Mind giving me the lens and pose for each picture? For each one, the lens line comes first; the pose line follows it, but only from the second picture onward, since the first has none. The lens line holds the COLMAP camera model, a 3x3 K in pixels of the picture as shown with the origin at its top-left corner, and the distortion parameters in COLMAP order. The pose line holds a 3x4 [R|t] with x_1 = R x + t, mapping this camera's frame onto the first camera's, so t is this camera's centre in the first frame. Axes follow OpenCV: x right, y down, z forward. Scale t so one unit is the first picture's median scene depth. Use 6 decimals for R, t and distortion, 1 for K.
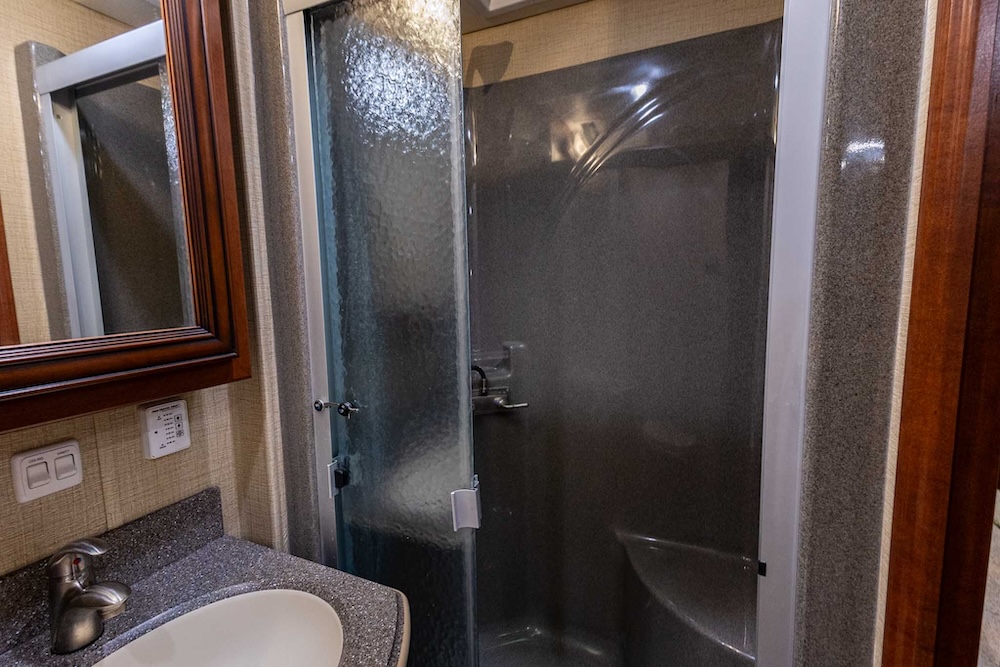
lens RADIAL K [[457.4, 0, 497.0], [0, 457.4, 332.9], [0, 0, 1]] dist [0.021623, -0.000973]
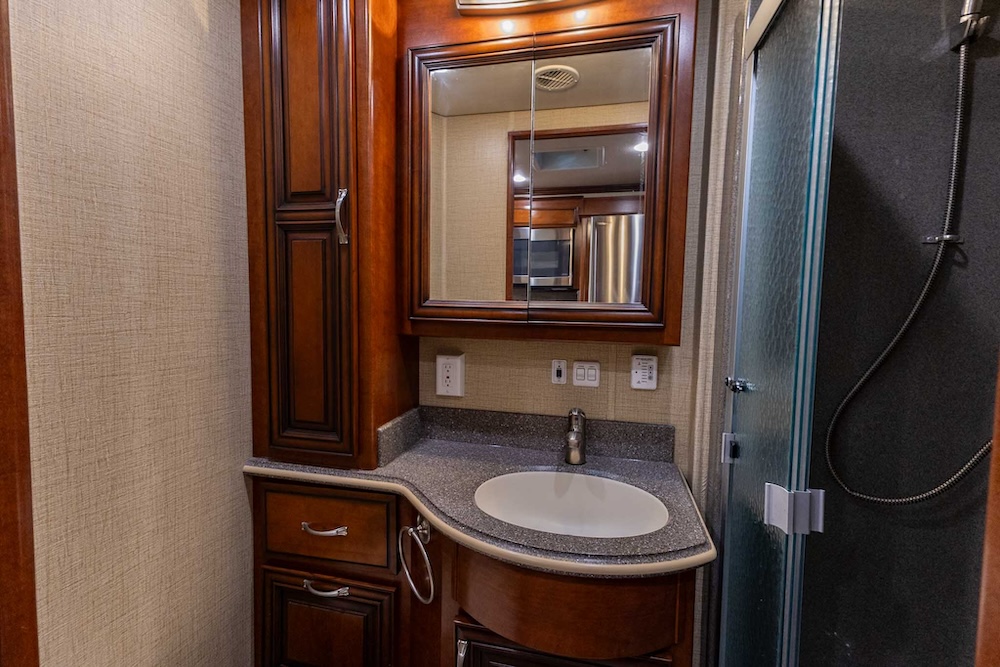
lens RADIAL K [[457.4, 0, 497.0], [0, 457.4, 332.9], [0, 0, 1]] dist [0.021623, -0.000973]
pose [[0.187686, 0.086368, -0.978425, 0.677574], [-0.139981, 0.988311, 0.060389, 0.051213], [0.972203, 0.125626, 0.197582, 0.196490]]
